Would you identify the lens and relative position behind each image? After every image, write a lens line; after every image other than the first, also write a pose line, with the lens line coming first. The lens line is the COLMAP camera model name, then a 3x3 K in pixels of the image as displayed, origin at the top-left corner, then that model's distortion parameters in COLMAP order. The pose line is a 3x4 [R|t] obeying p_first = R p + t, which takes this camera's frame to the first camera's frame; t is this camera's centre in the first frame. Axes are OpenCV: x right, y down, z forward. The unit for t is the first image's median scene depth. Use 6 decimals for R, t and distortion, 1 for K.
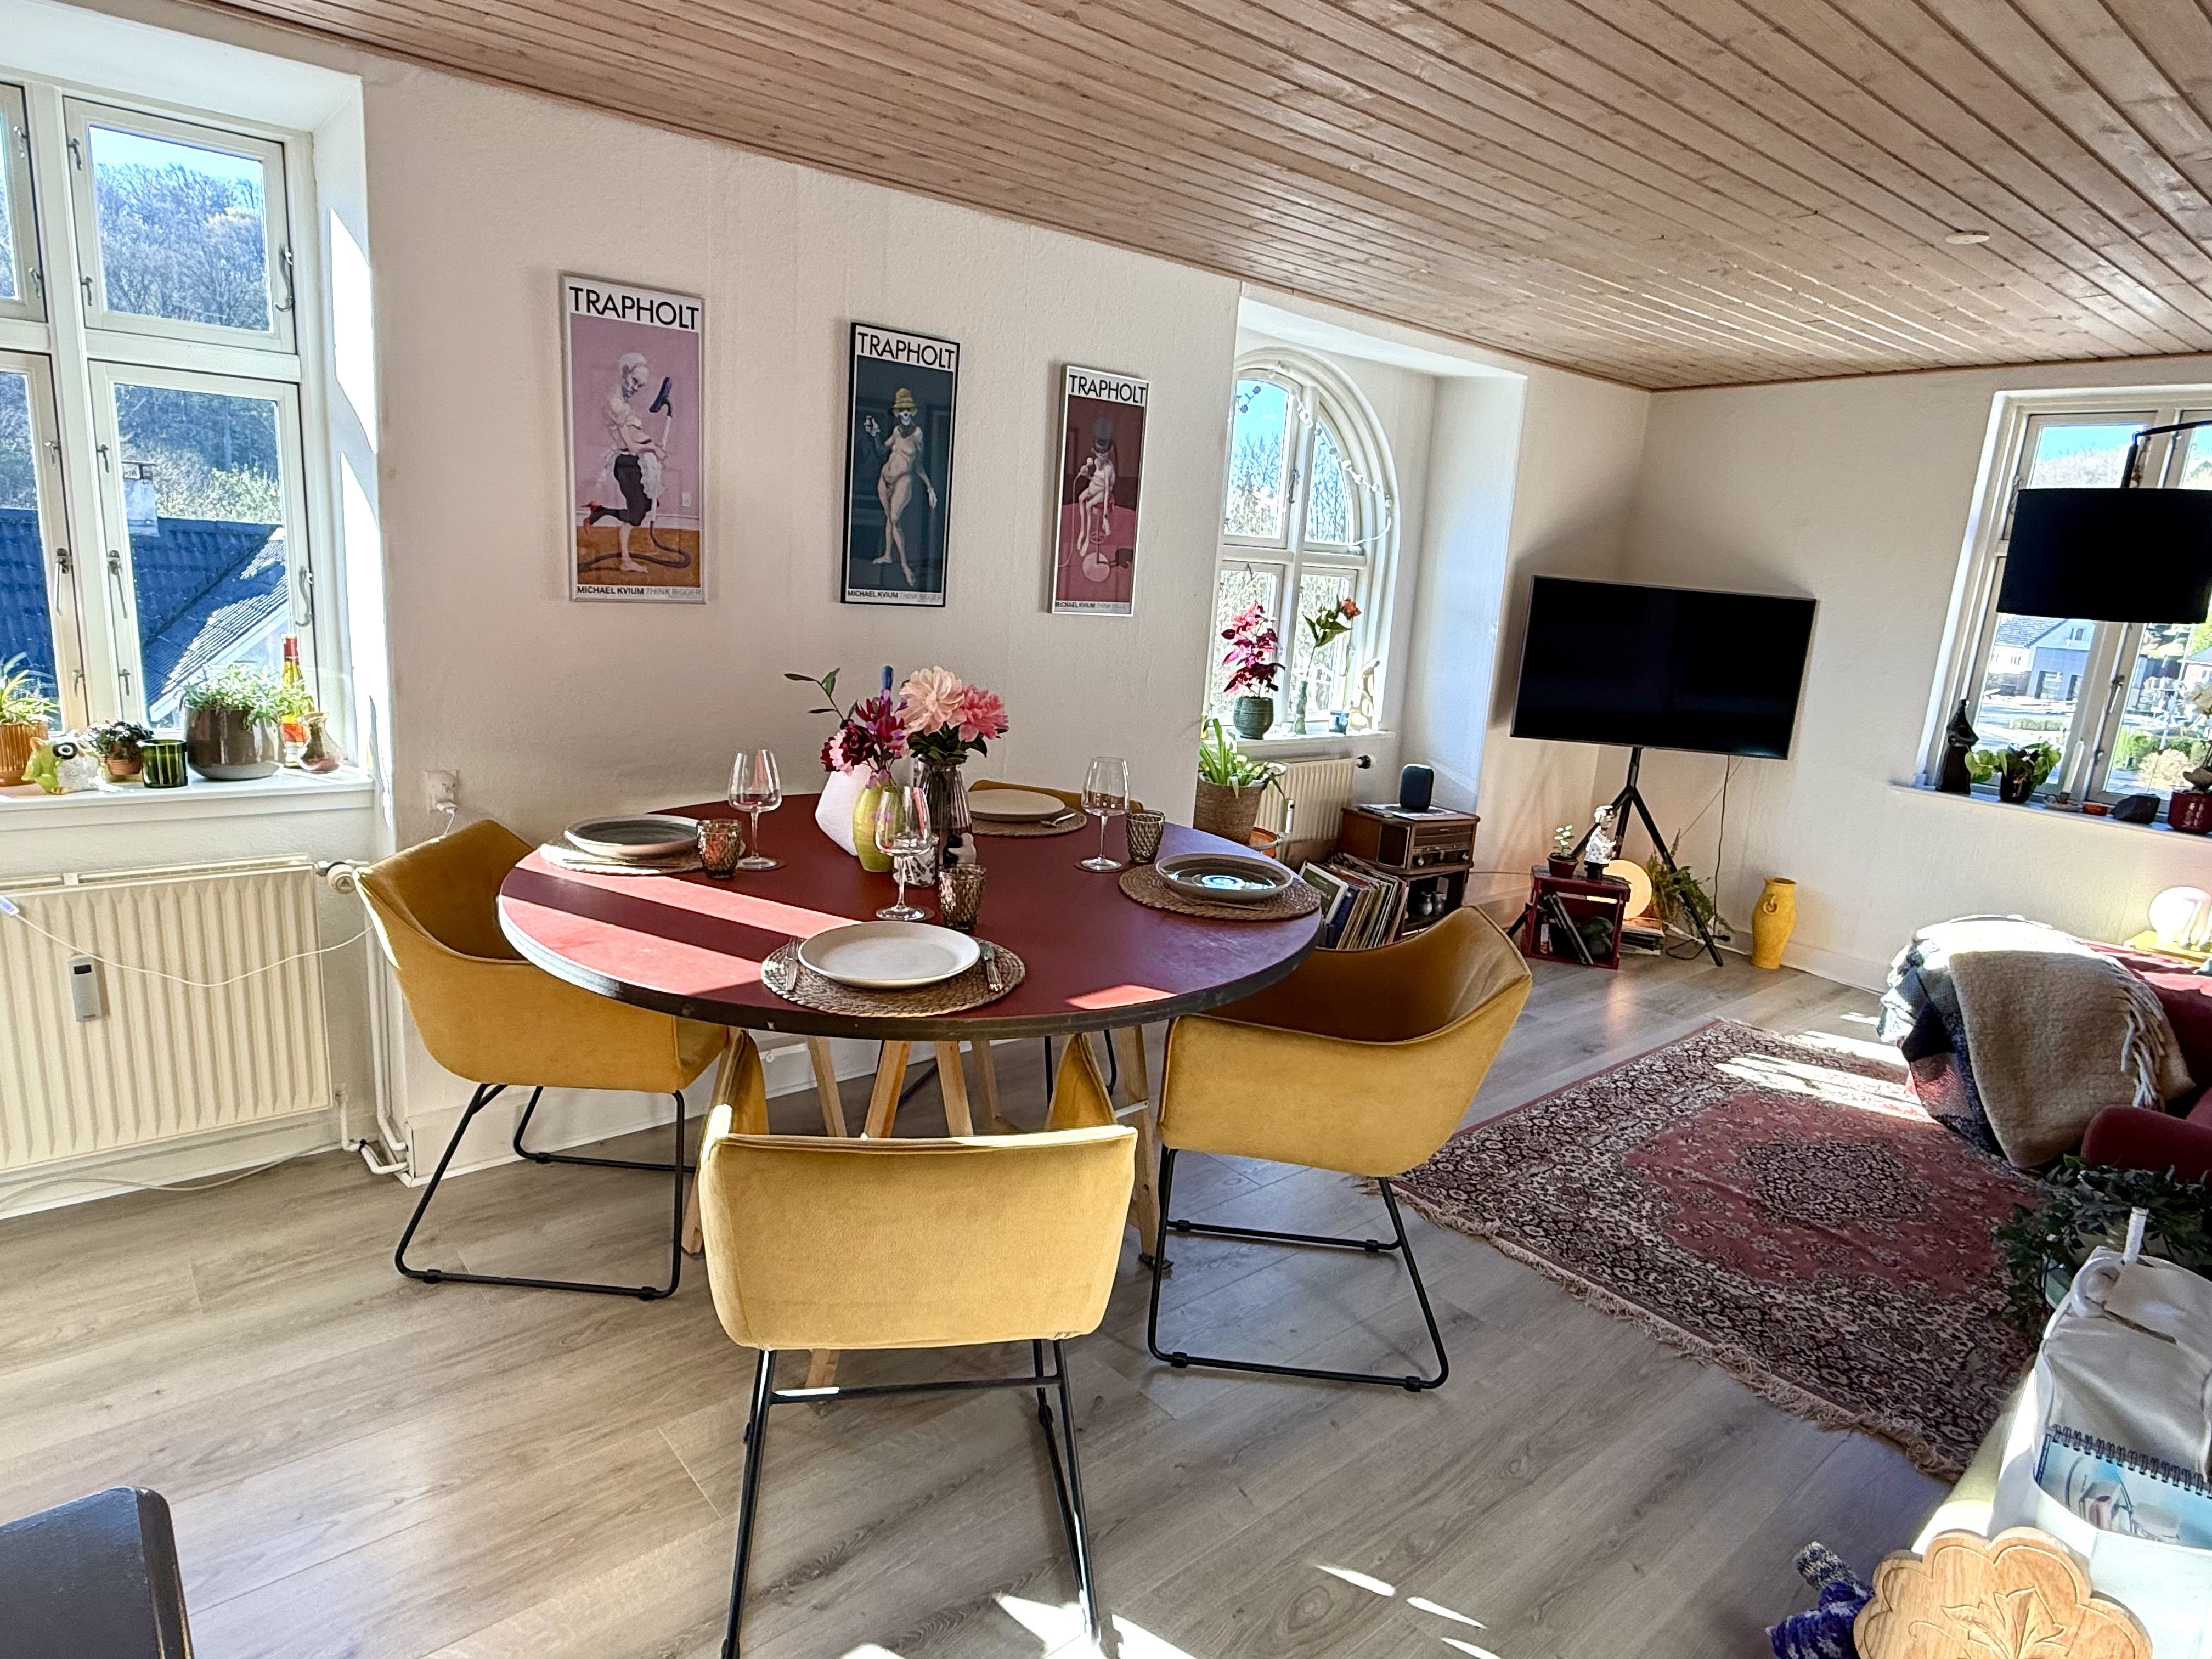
lens RADIAL K [[1267.6, 0, 1099.0], [0, 1267.6, 830.6], [0, 0, 1]] dist [-0.002816, 0.001680]
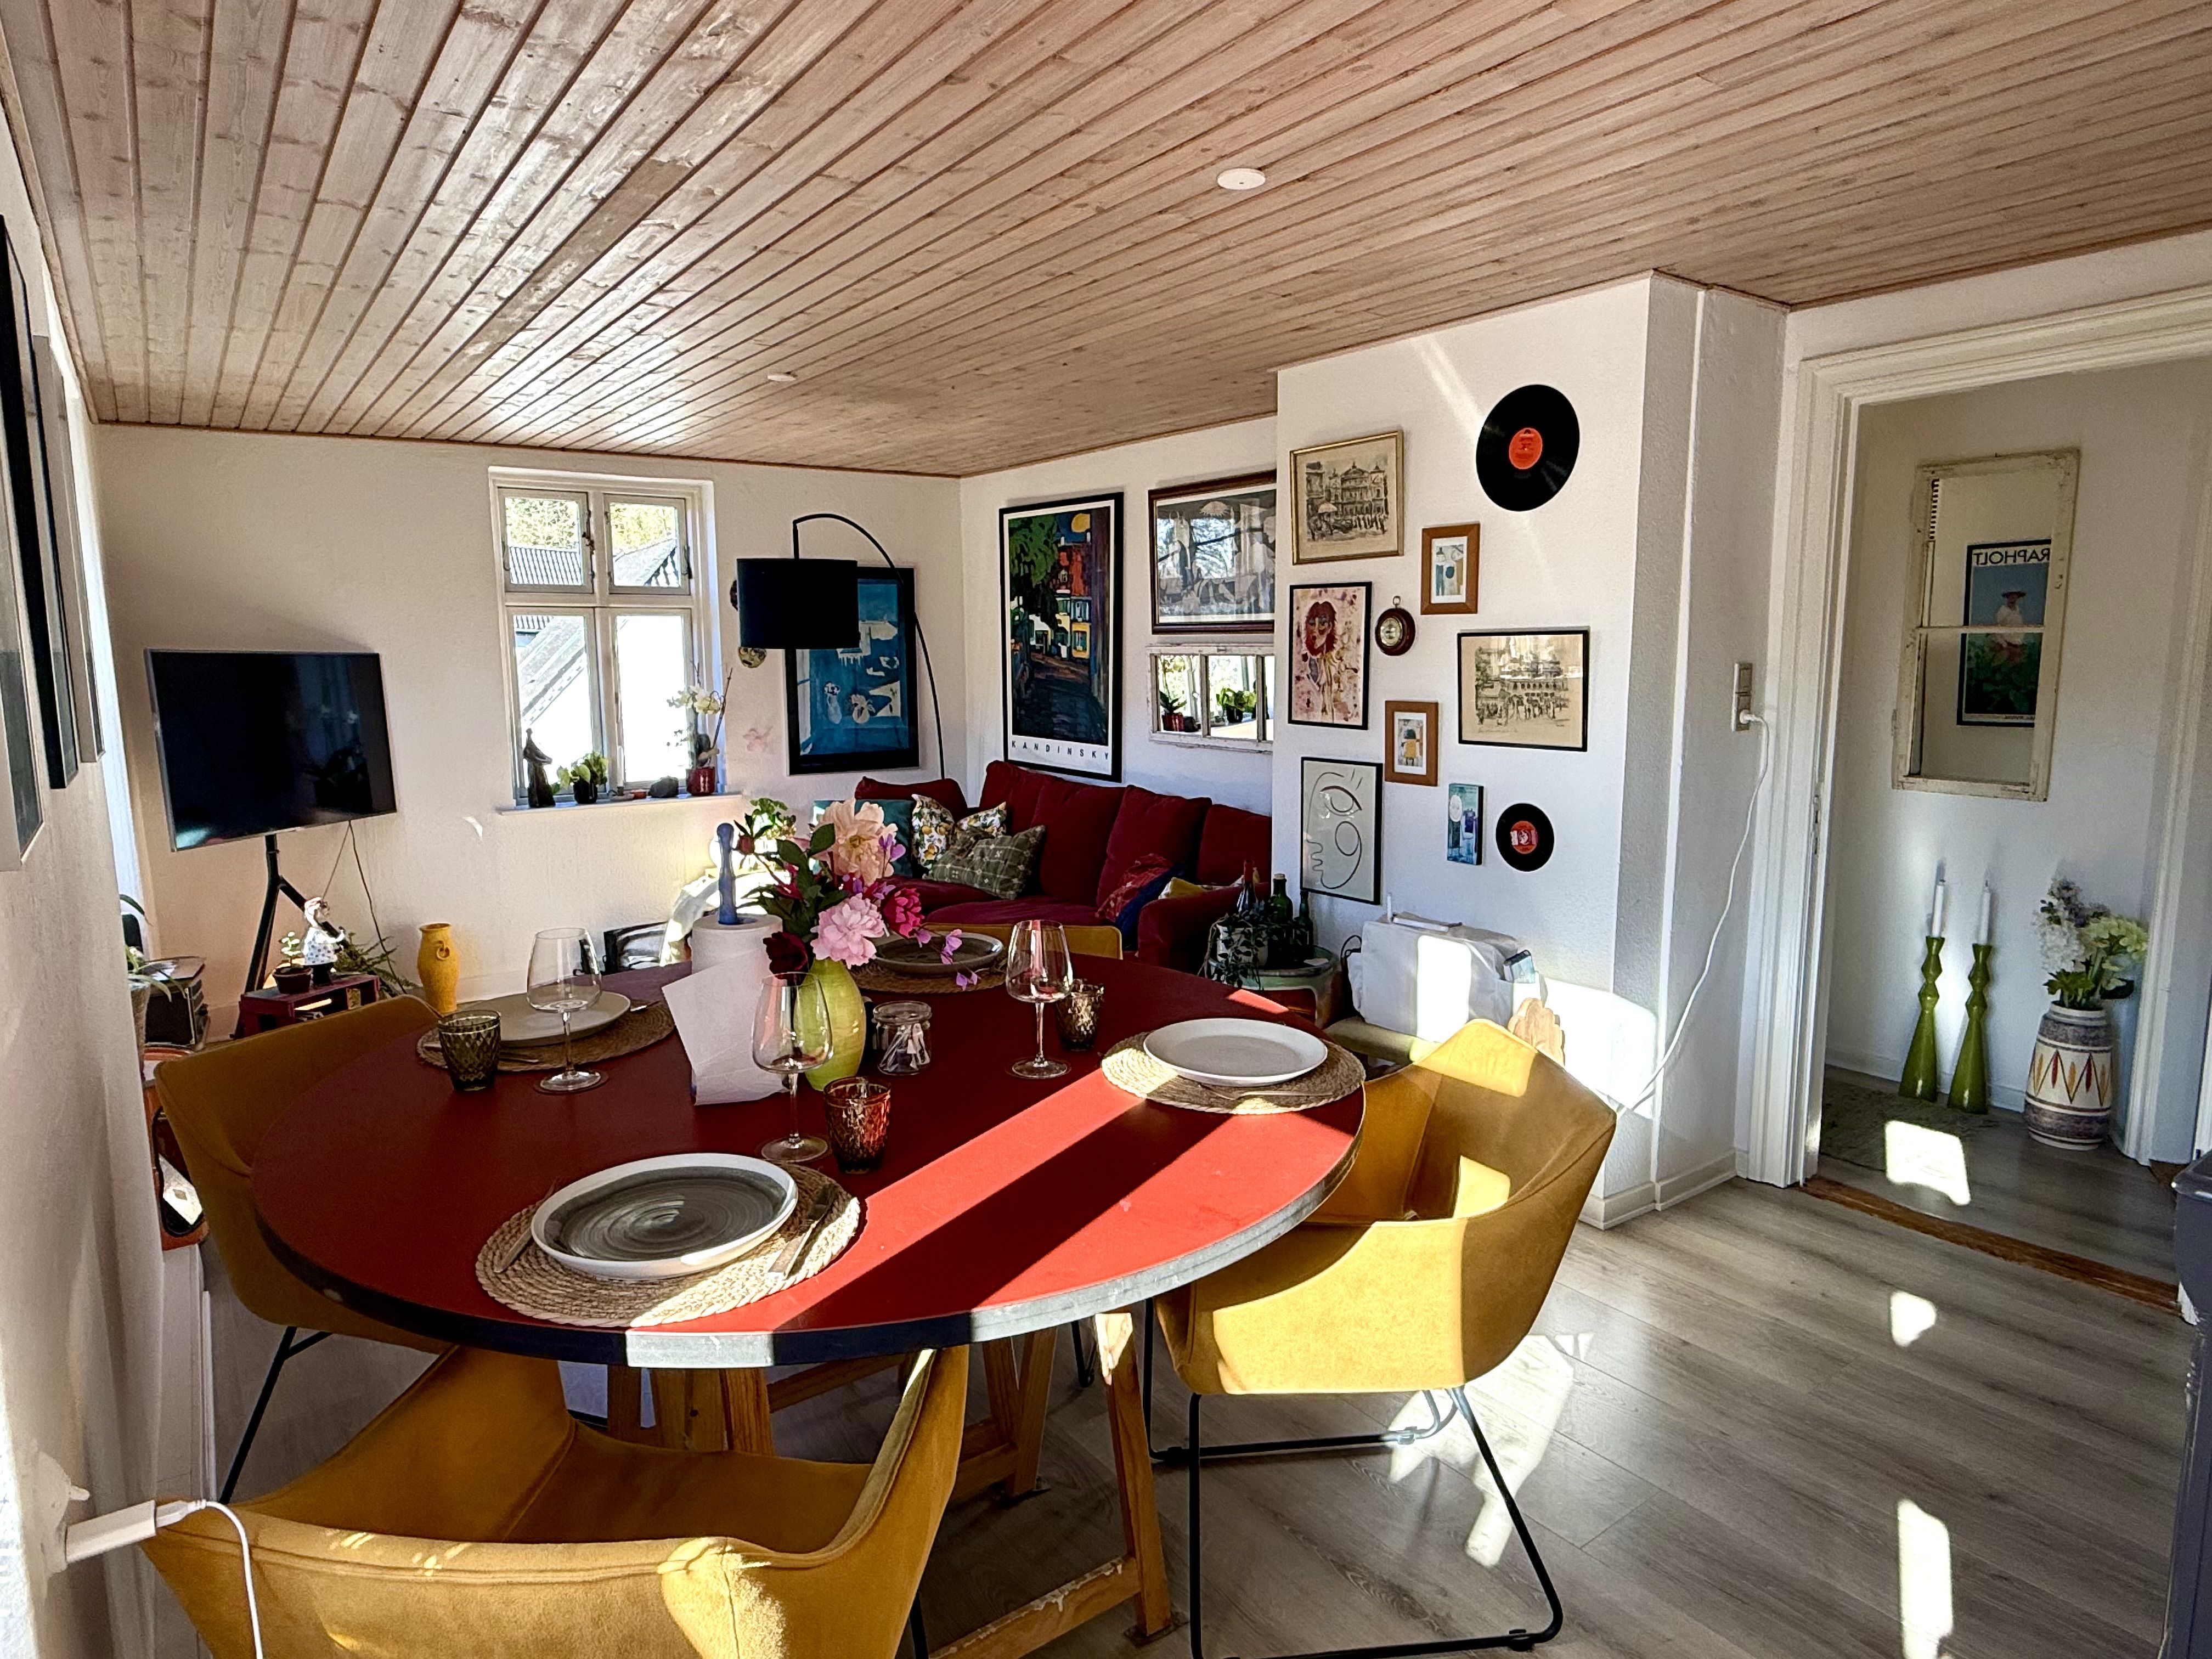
lens RADIAL K [[1267.6, 0, 1099.0], [0, 1267.6, 830.6], [0, 0, 1]] dist [-0.002816, 0.001680]
pose [[0.054360, -0.205202, 0.977209, -0.580719], [0.230326, 0.954841, 0.187692, -0.144635], [-0.971594, 0.214874, 0.099168, 0.512581]]
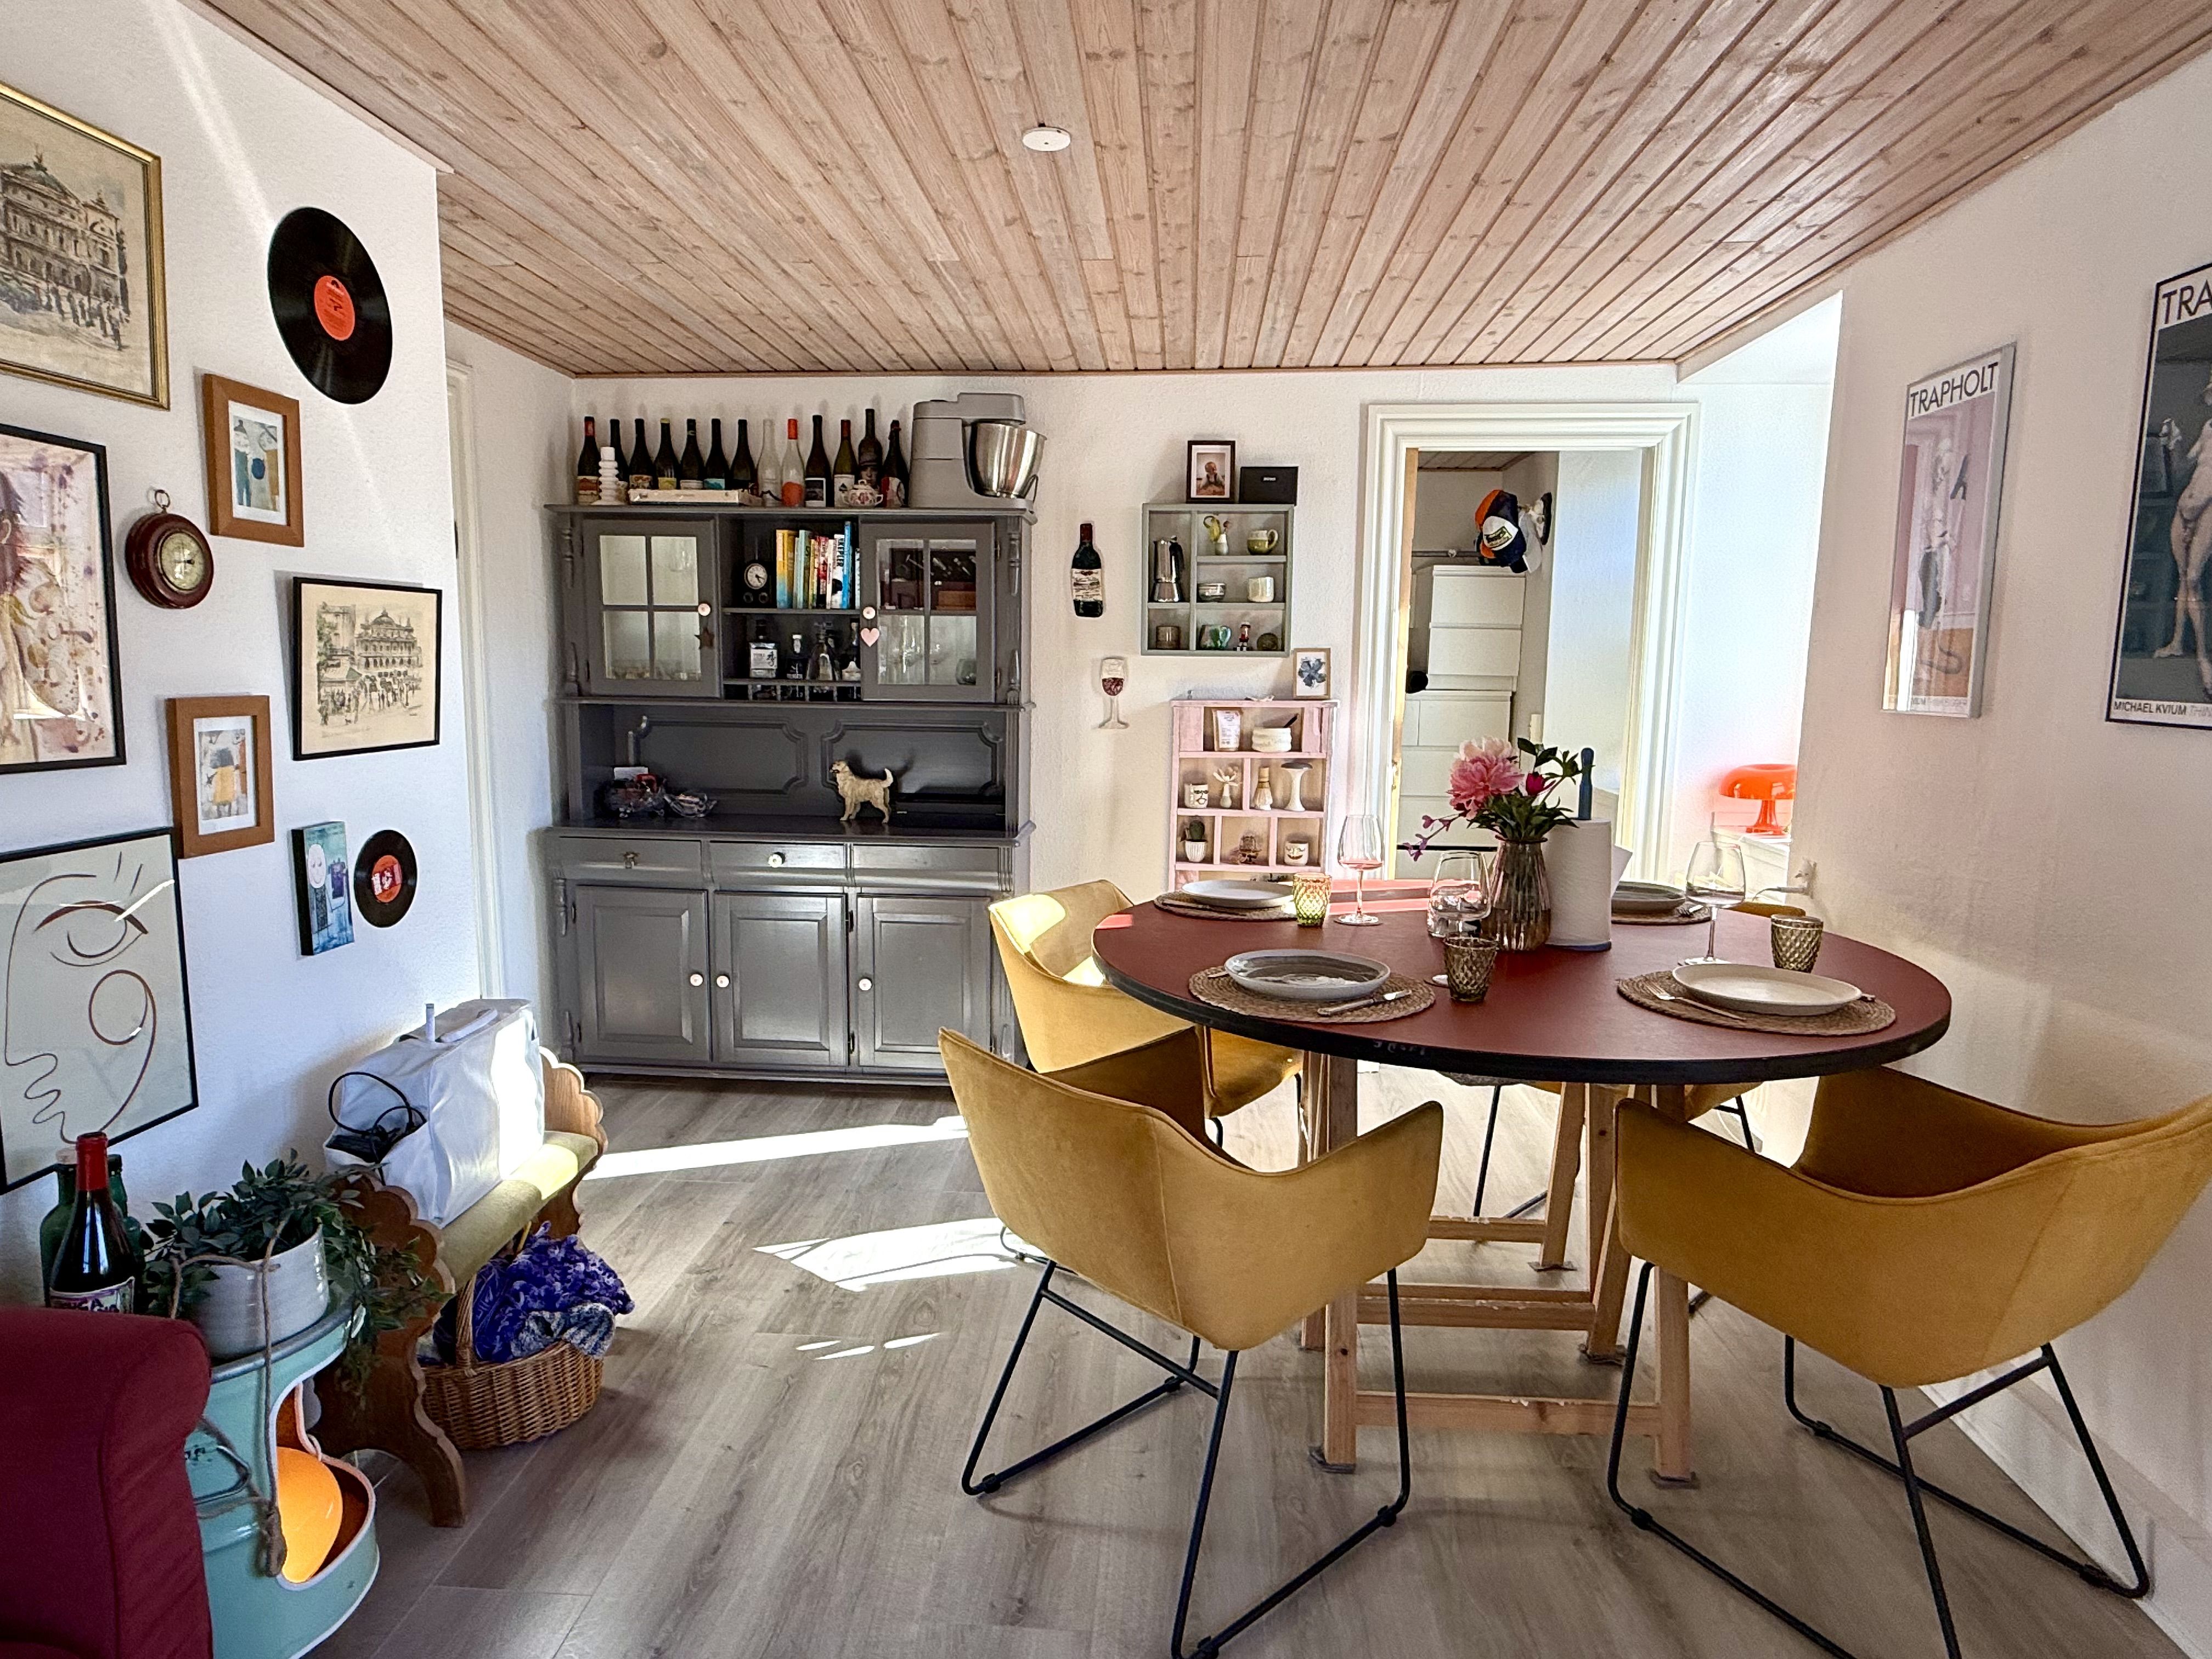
lens RADIAL K [[1267.6, 0, 1099.0], [0, 1267.6, 830.6], [0, 0, 1]] dist [-0.002816, 0.001680]
pose [[-0.686167, 0.023075, -0.727078, 0.543258], [-0.216284, 0.947826, 0.234195, -0.149126], [0.694547, 0.317953, -0.645376, 0.961720]]
